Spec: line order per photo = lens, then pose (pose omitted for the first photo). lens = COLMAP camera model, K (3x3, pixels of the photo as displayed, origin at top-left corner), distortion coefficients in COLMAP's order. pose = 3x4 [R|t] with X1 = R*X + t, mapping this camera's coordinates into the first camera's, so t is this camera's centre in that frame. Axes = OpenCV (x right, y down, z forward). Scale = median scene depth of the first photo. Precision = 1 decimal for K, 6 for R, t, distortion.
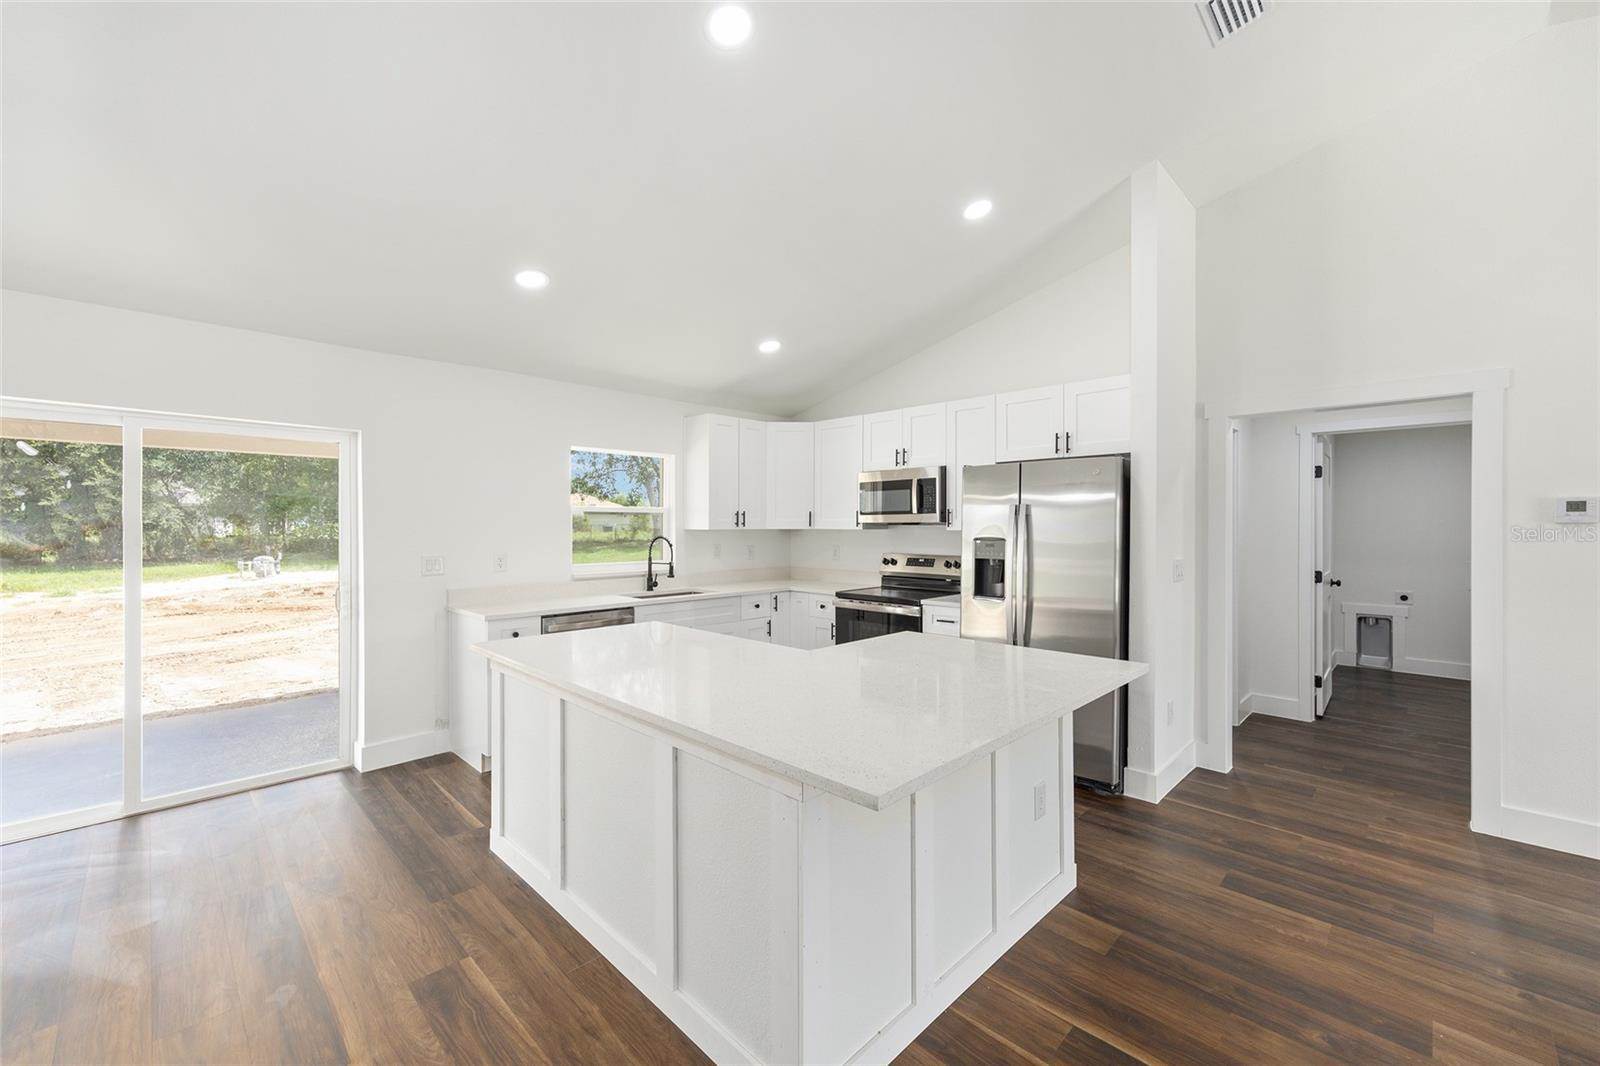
lens RADIAL K [[642.5, 0, 803.8], [0, 642.5, 530.4], [0, 0, 1]] dist [-0.001487, 0.000502]
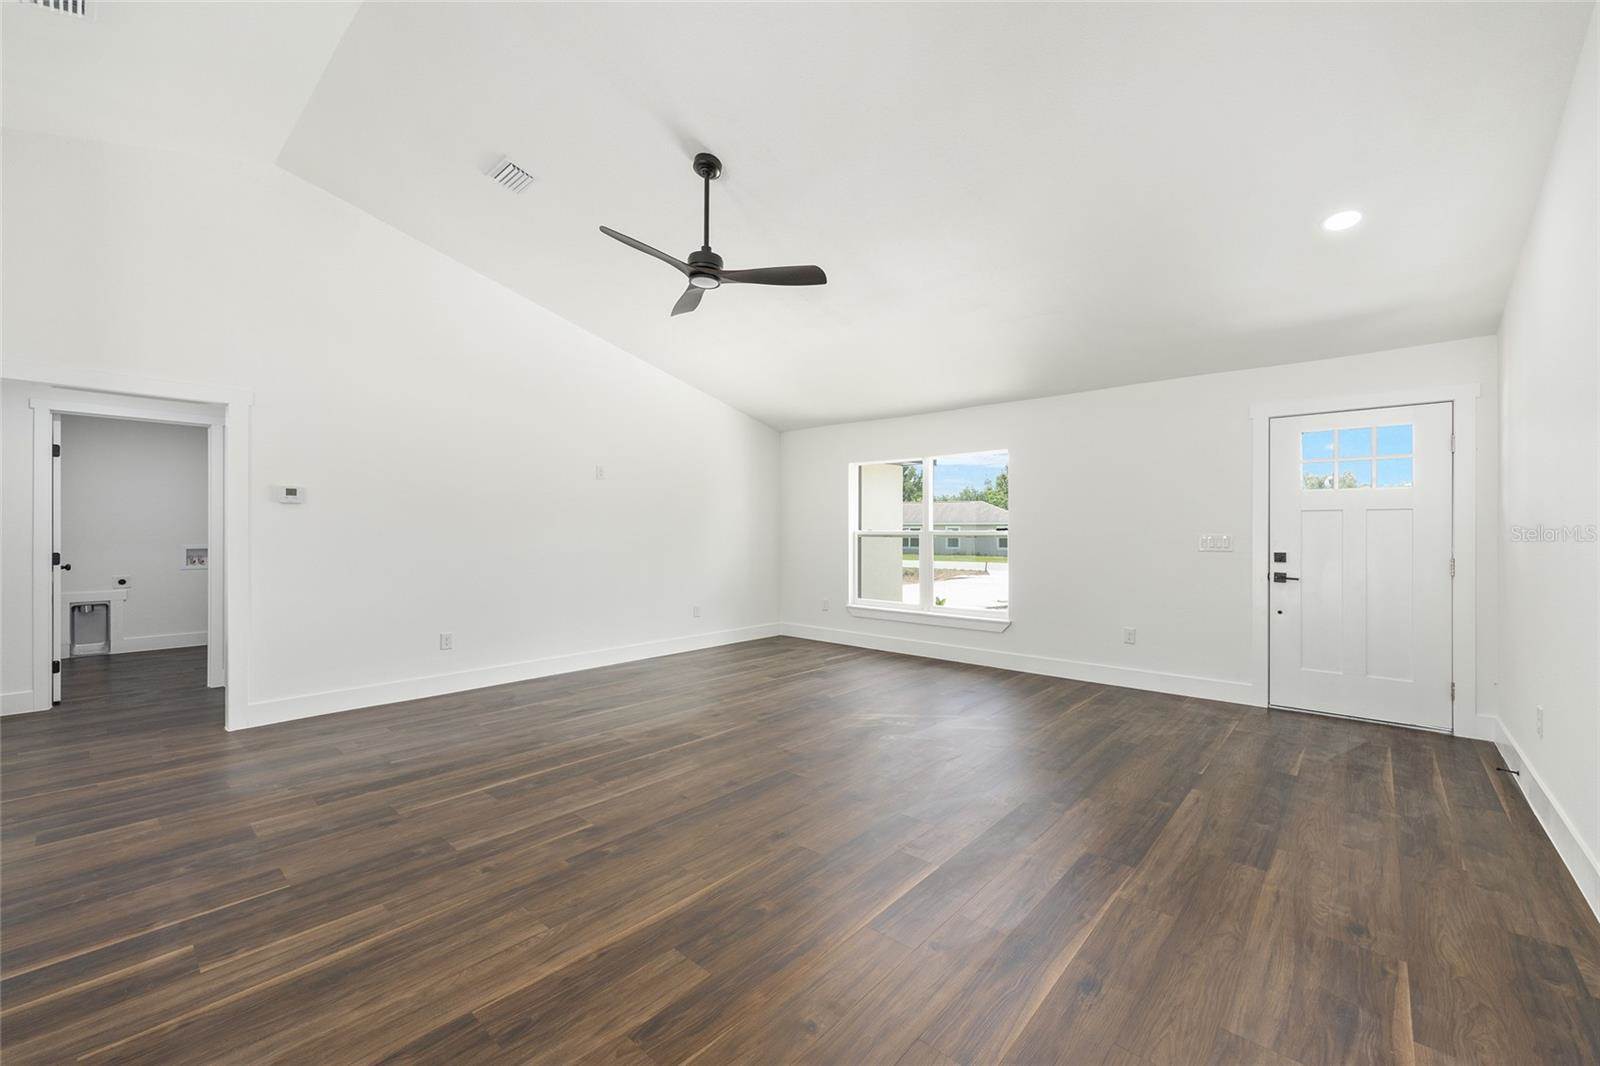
lens RADIAL K [[642.5, 0, 803.8], [0, 642.5, 530.4], [0, 0, 1]] dist [-0.001487, 0.000502]
pose [[-0.049083, -0.000655, 0.998794, -0.215234], [0.006494, 0.999978, 0.000975, 0.034628], [-0.998774, 0.006534, -0.049078, -0.081097]]
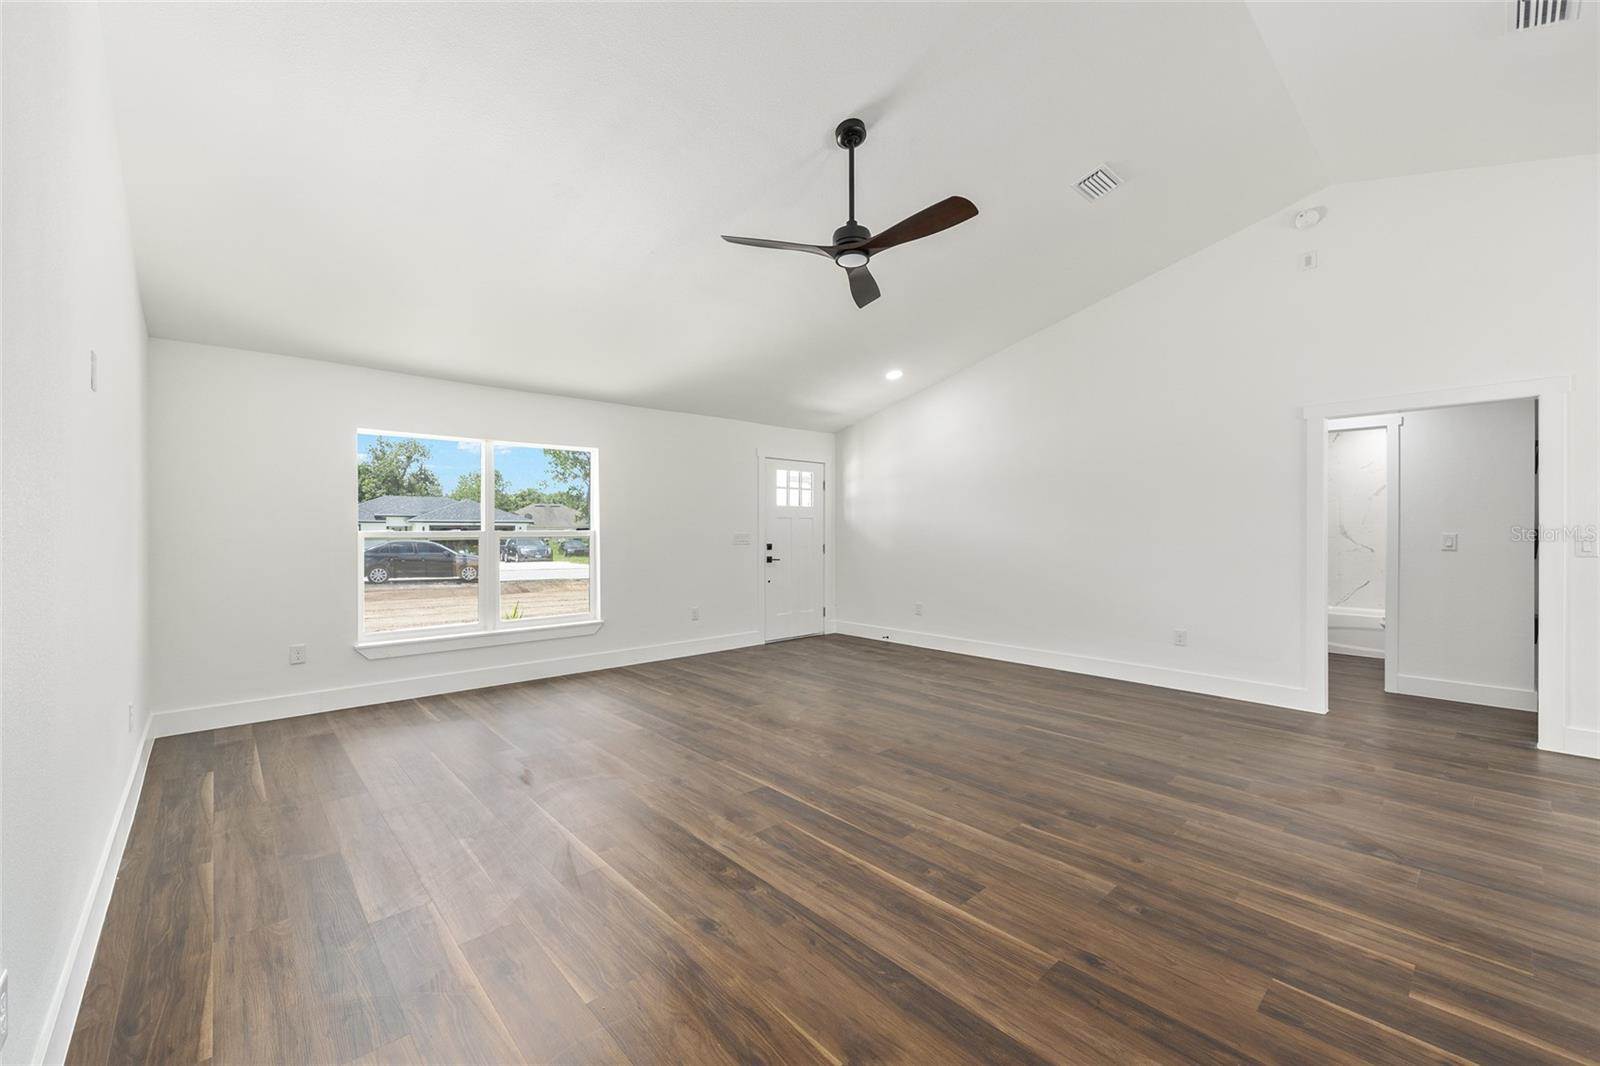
lens RADIAL K [[642.5, 0, 803.8], [0, 642.5, 530.4], [0, 0, 1]] dist [-0.001487, 0.000502]
pose [[-0.998560, 0.000426, 0.053639, 0.518191], [0.000960, 0.999950, 0.009935, 0.027002], [-0.053632, 0.009972, -0.998511, 0.651948]]
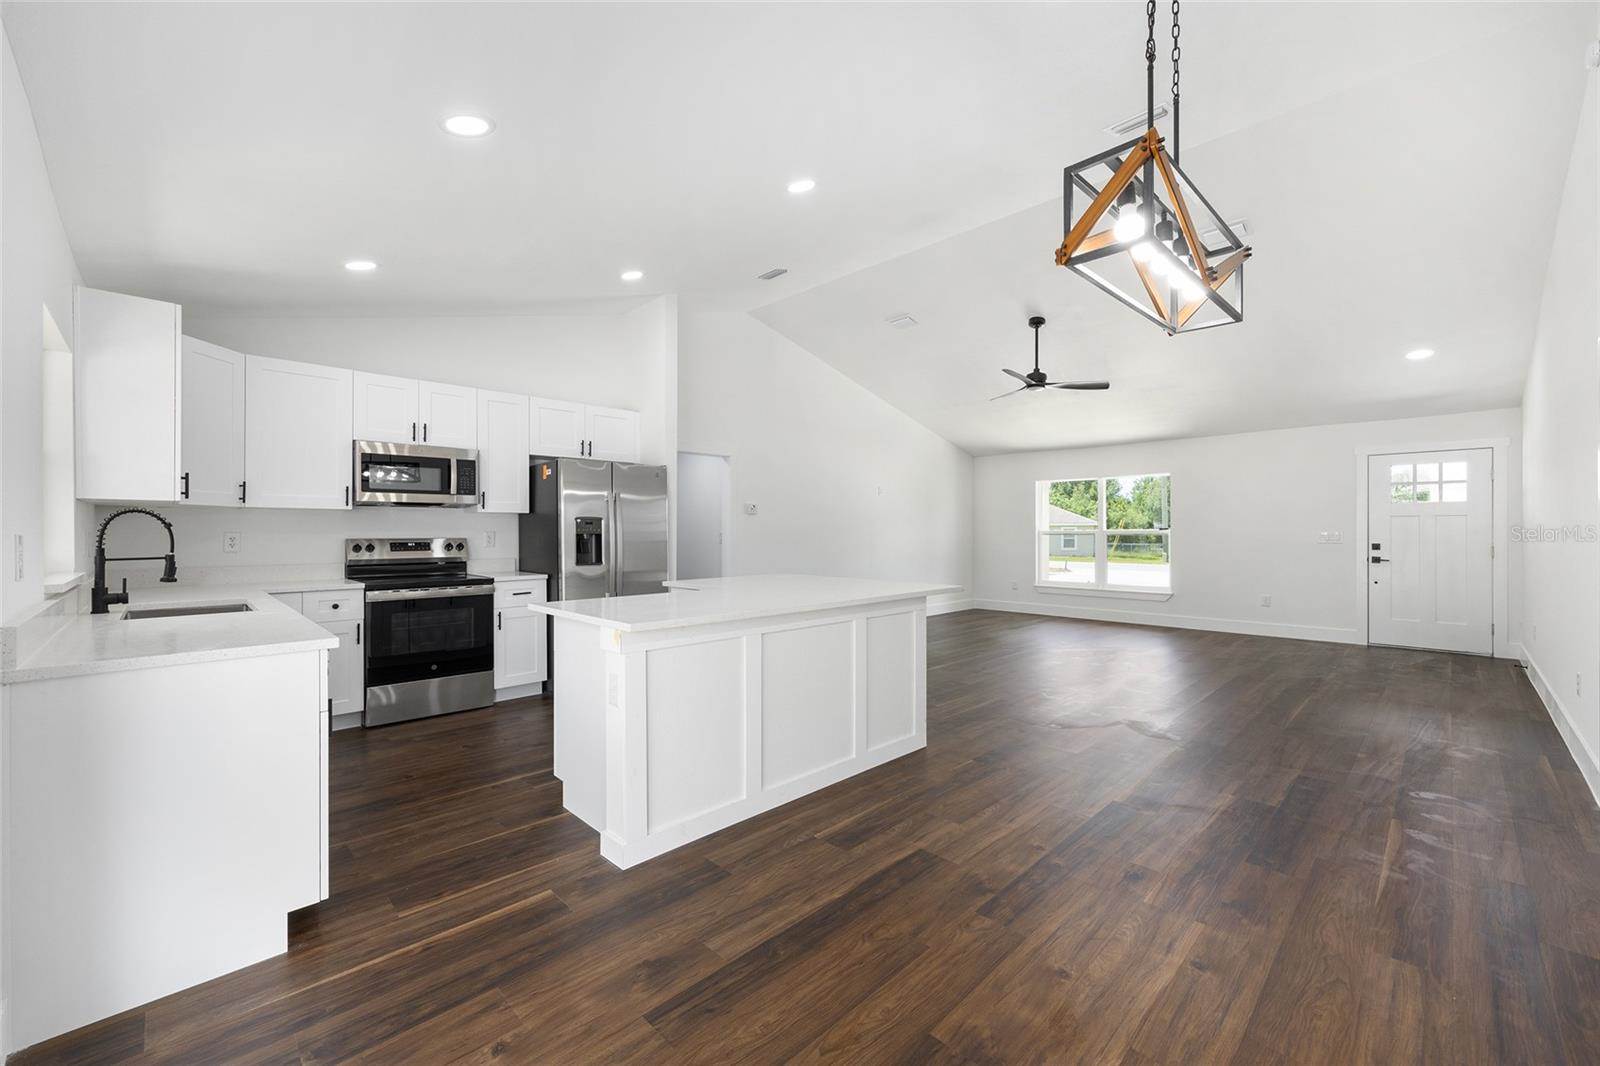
lens RADIAL K [[642.5, 0, 803.8], [0, 642.5, 530.4], [0, 0, 1]] dist [-0.001487, 0.000502]
pose [[0.014382, 0.000746, 0.999896, -0.760249], [0.008830, 0.999961, -0.000873, 0.033125], [-0.999858, 0.008841, 0.014375, 0.430787]]
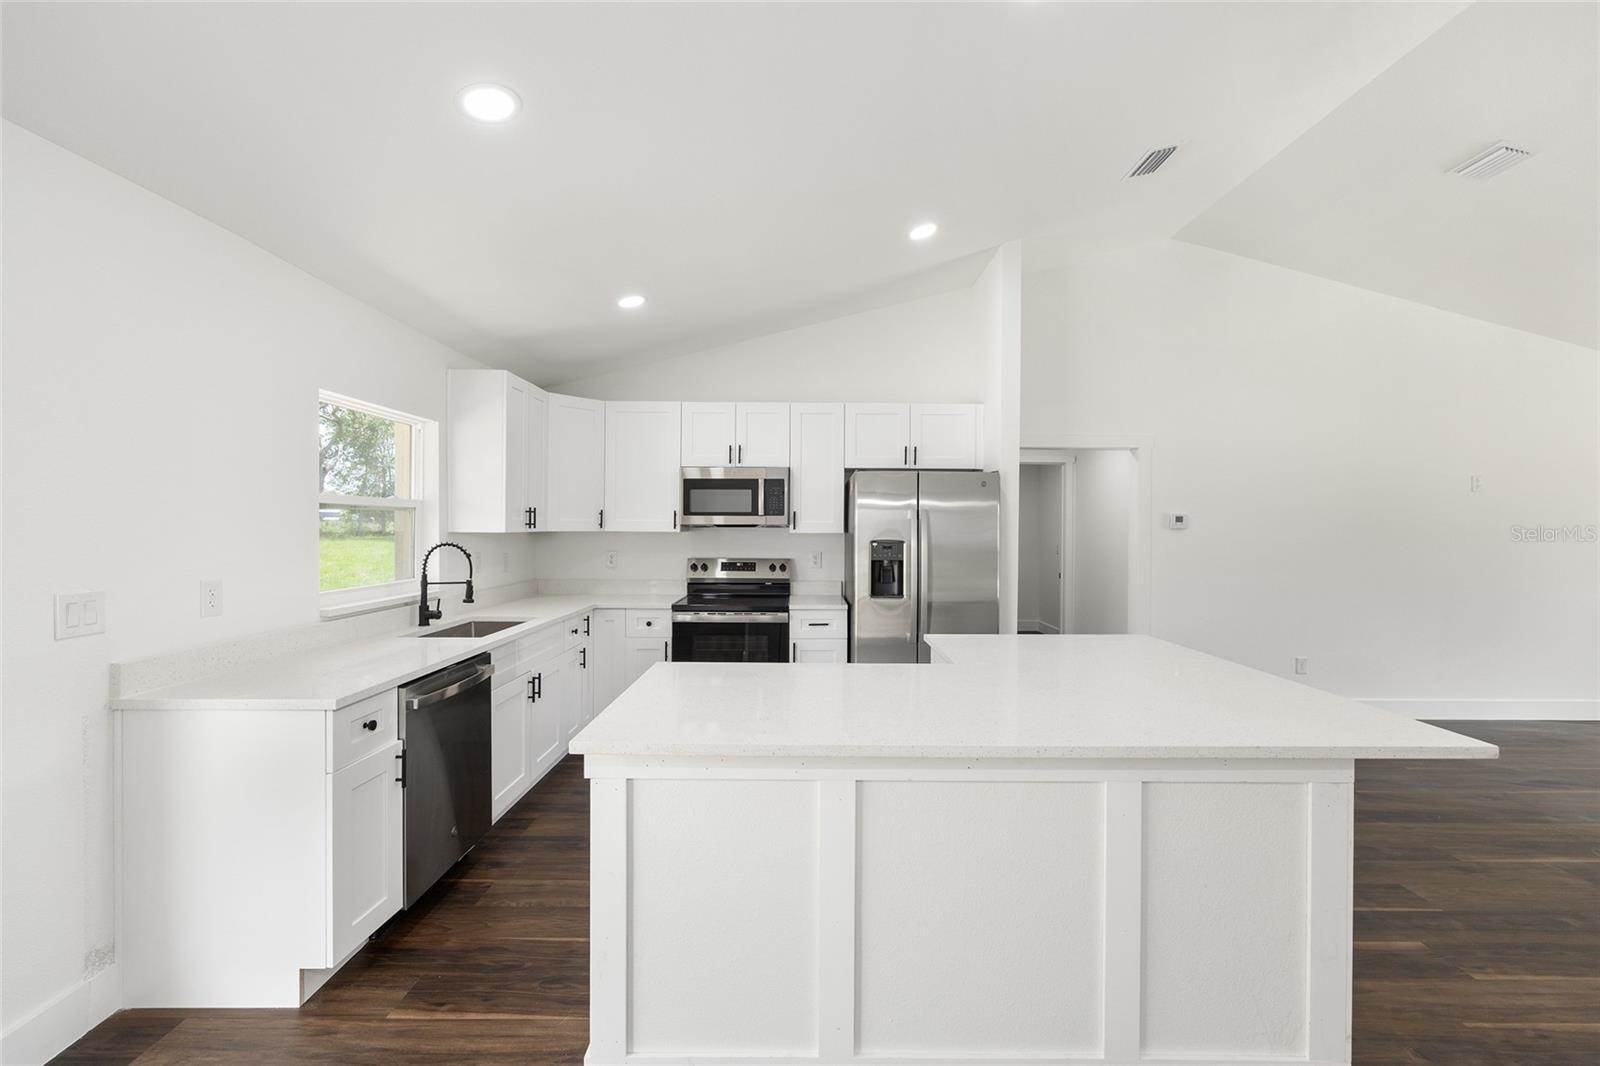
lens RADIAL K [[650.3, 0, 802.1], [0, 650.3, 530.0], [0, 0, 1]] dist [-0.002651, 0.000246]
pose [[0.712798, 0.001083, 0.701369, -0.436308], [0.000004, 0.999999, -0.001548, -0.002776], [-0.701370, 0.001106, 0.712797, 0.259589]]
